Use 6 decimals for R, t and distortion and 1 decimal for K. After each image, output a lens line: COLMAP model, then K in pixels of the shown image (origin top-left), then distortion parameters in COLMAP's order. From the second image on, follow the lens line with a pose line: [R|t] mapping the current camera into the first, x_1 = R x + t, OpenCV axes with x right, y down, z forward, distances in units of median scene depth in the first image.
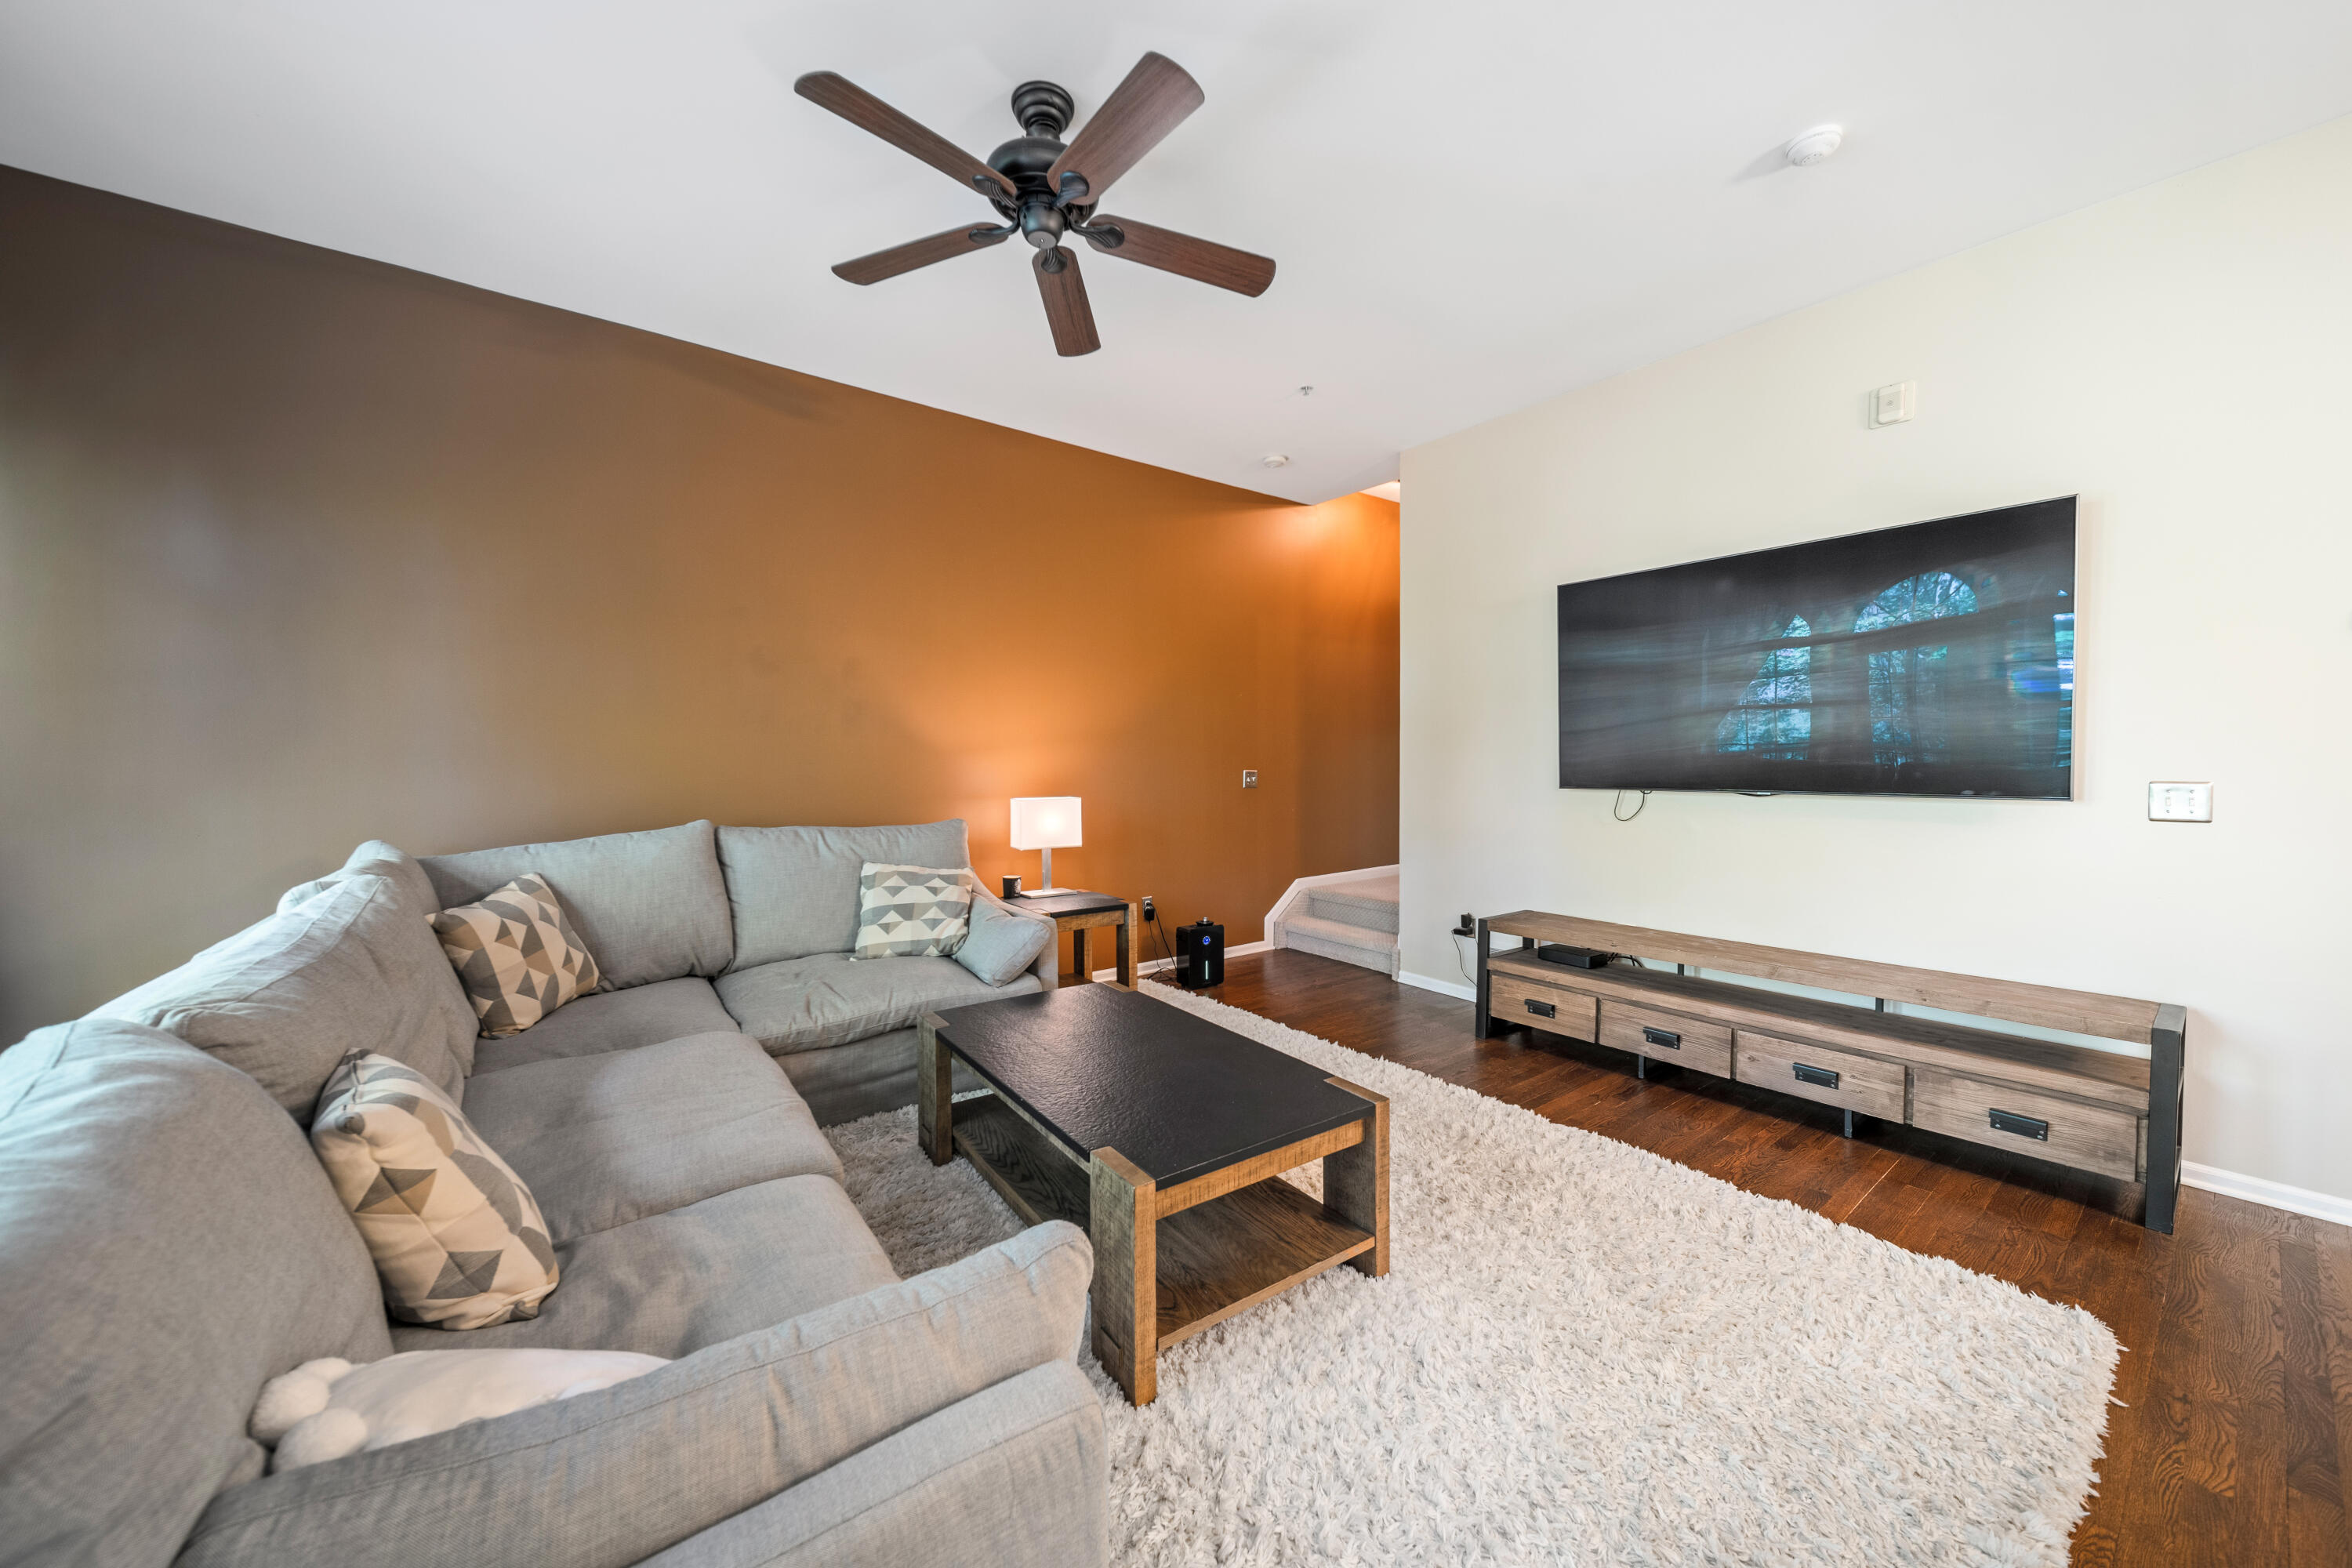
lens RADIAL K [[799.4, 0, 1226.7], [0, 799.4, 775.1], [0, 0, 1]] dist [-0.000080, -0.000006]
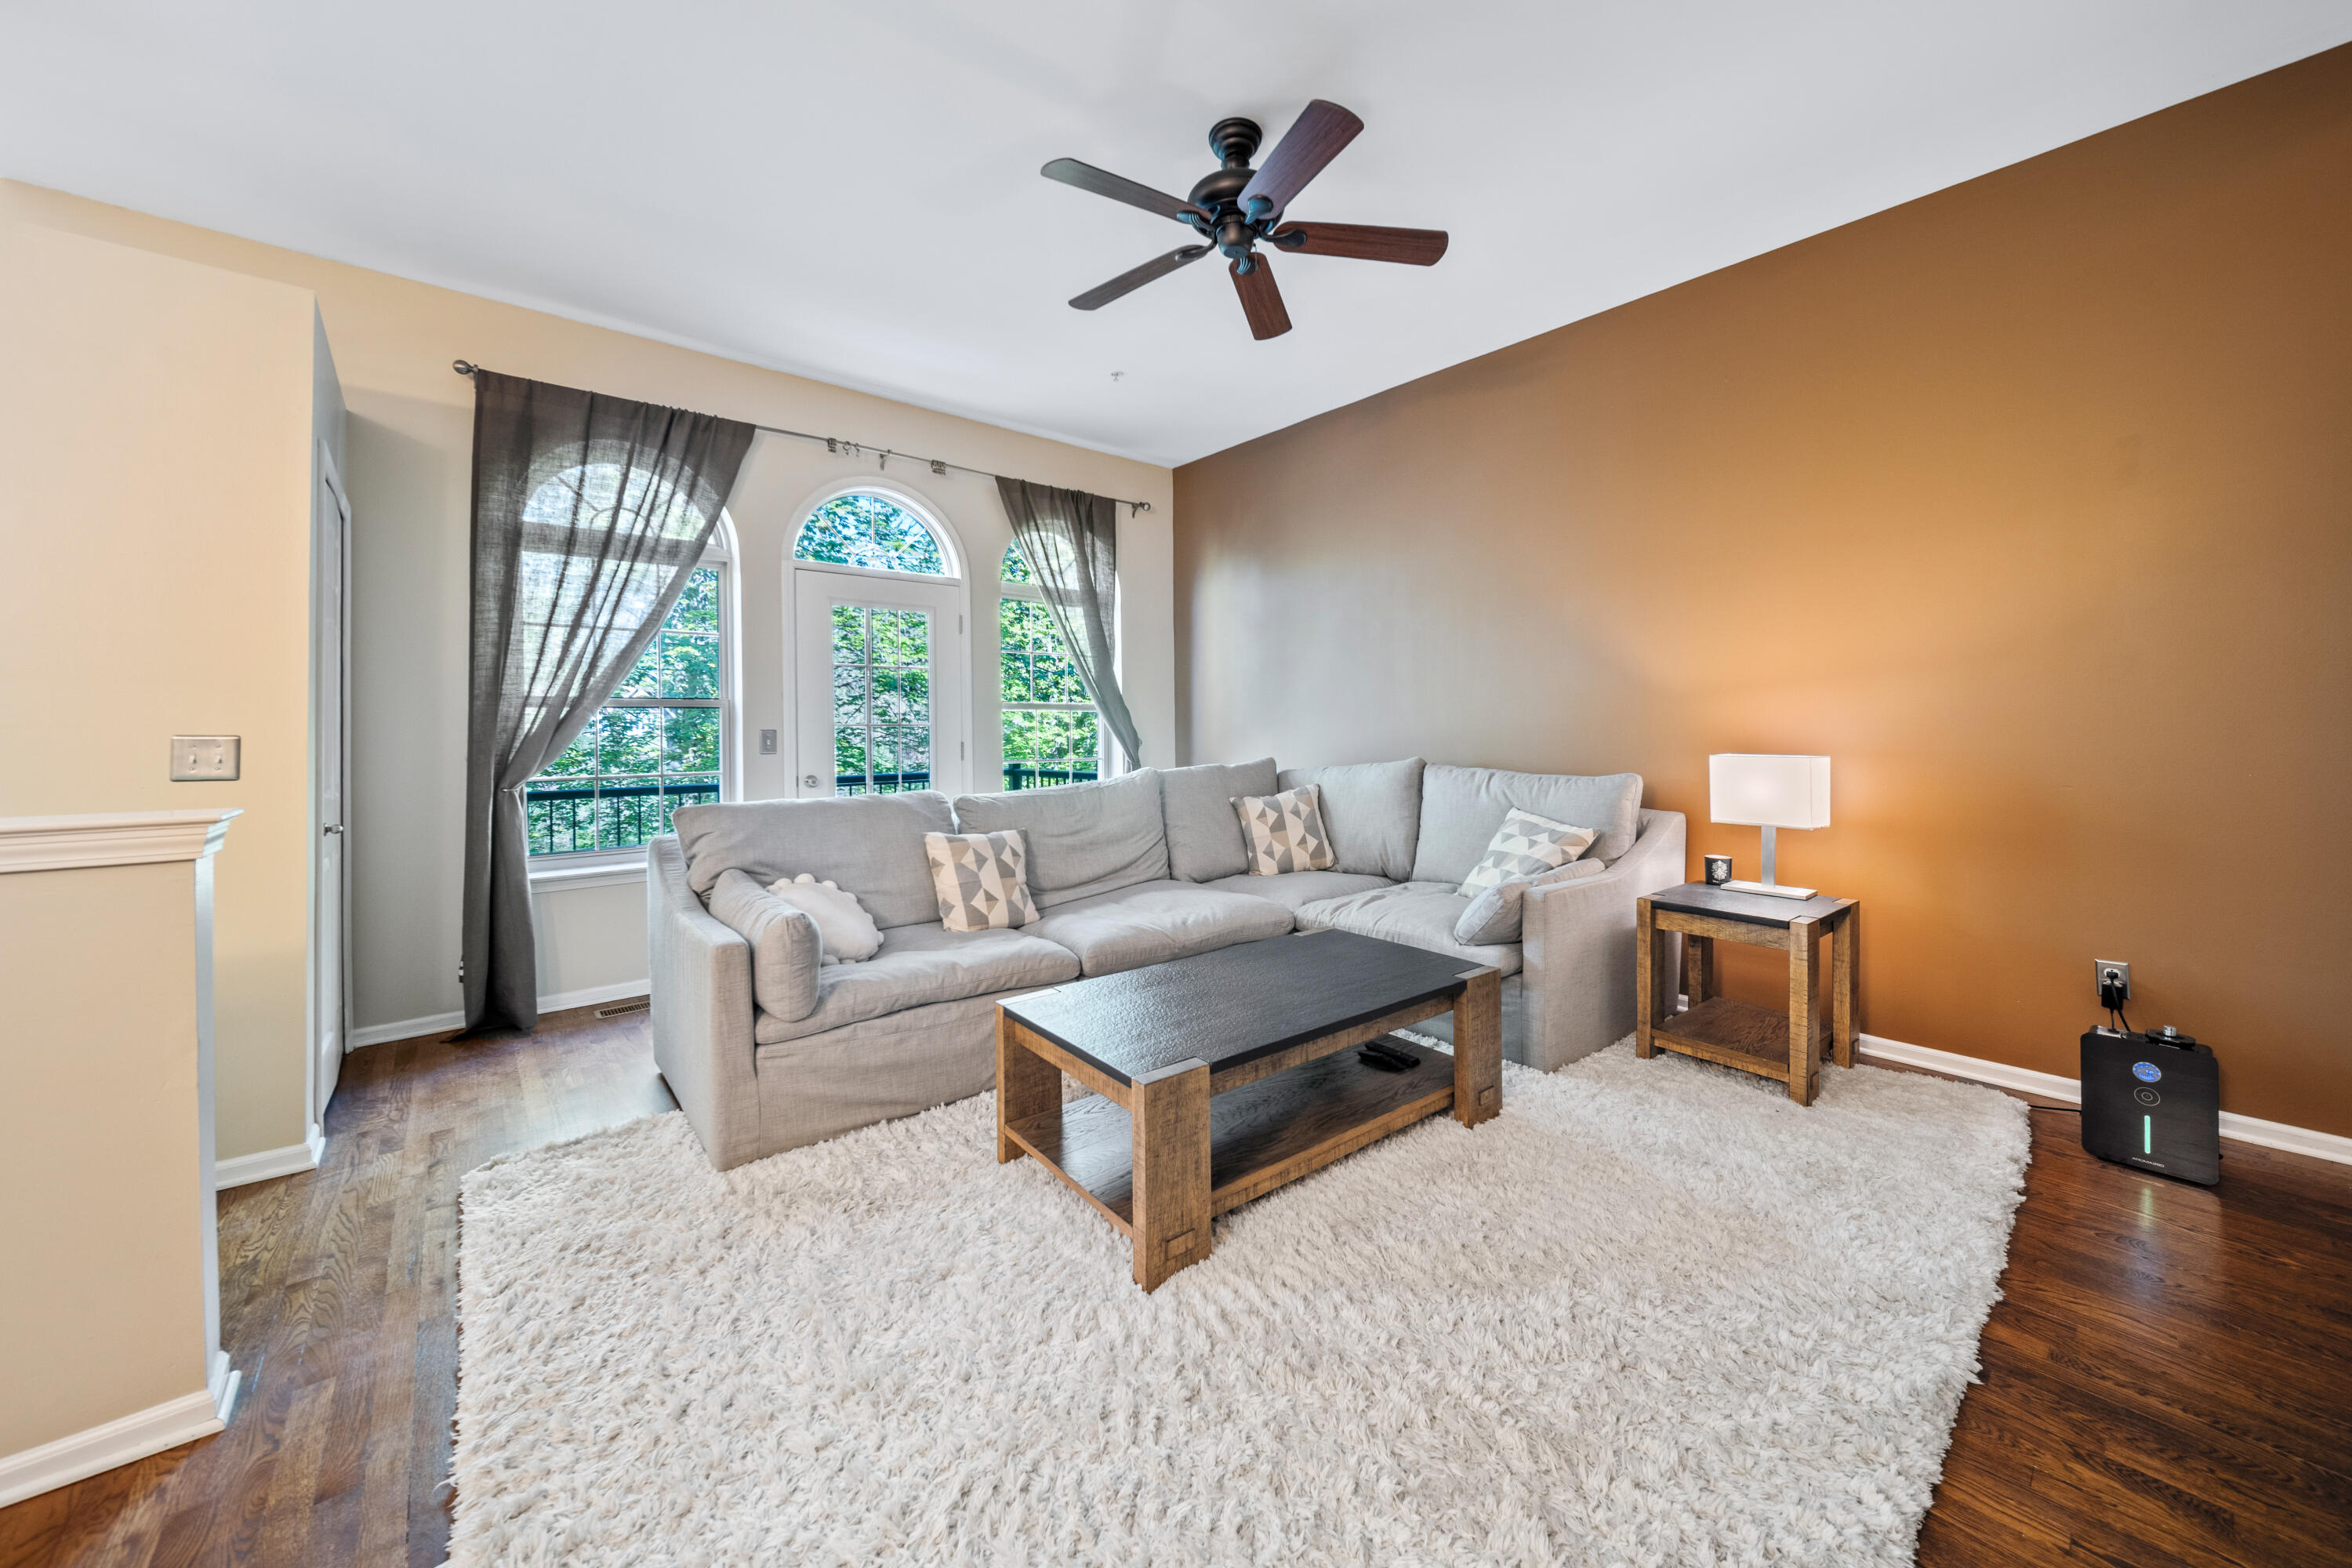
lens RADIAL K [[846.1, 0, 1170.3], [0, 846.1, 731.8], [0, 0, 1]] dist [-0.000222, -0.000033]
pose [[0.005548, 0.009025, -0.999944, 0.834315], [0.001349, 0.999958, 0.009032, 0.001812], [0.999984, -0.001399, 0.005536, 0.752921]]
